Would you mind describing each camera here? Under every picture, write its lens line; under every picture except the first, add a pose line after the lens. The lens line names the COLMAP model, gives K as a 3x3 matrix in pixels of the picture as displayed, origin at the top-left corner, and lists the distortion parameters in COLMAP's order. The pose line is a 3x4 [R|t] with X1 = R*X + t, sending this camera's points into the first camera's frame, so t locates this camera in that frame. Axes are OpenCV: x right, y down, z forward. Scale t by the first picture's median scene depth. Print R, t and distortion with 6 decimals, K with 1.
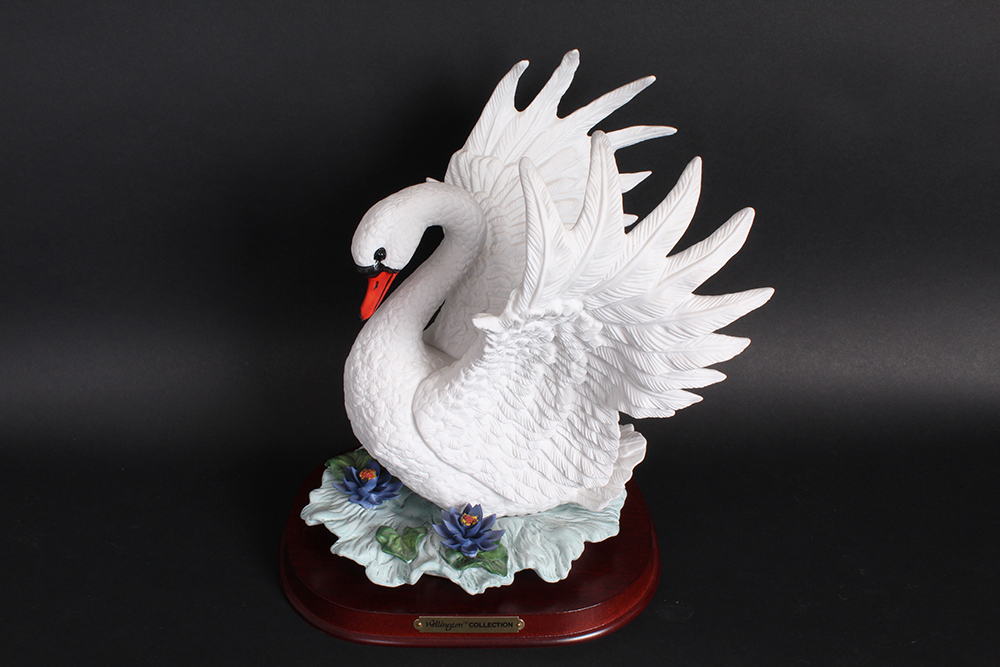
lens RADIAL K [[1303.0, 0, 485.6], [0, 1303.0, 335.7], [0, 0, 1]] dist [-0.044856, -0.017067]
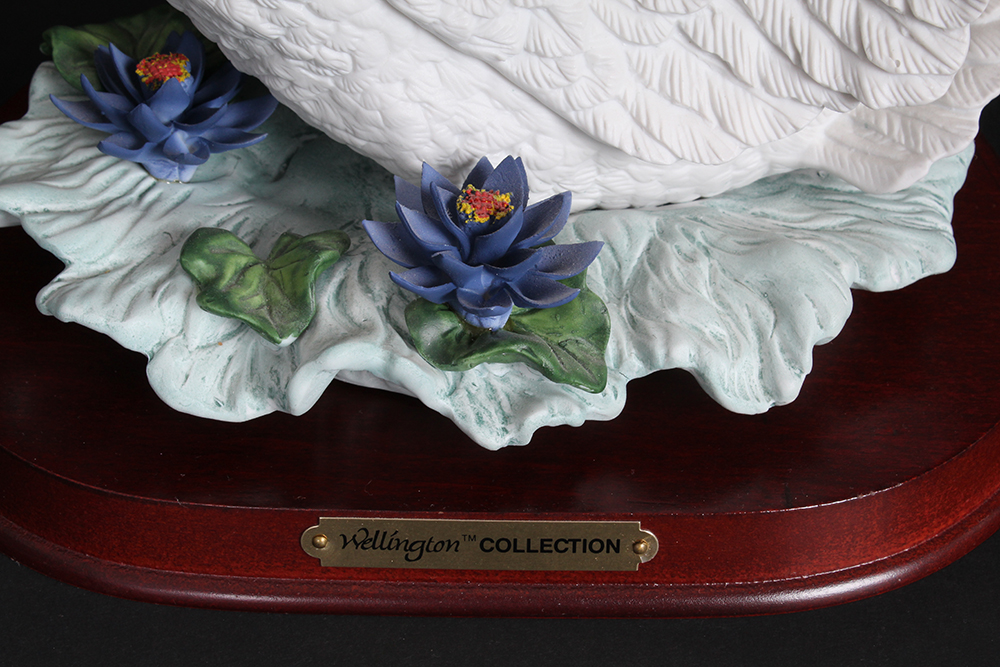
lens RADIAL K [[2163.4, 0, 500.0], [0, 2163.4, 333.5], [0, 0, 1]] dist [0.021270, 0.057221]
pose [[0.999920, 0.012551, -0.001522, -0.007705], [-0.012194, 0.989194, 0.146107, 0.095384], [0.003339, -0.146077, 0.989268, 0.488261]]
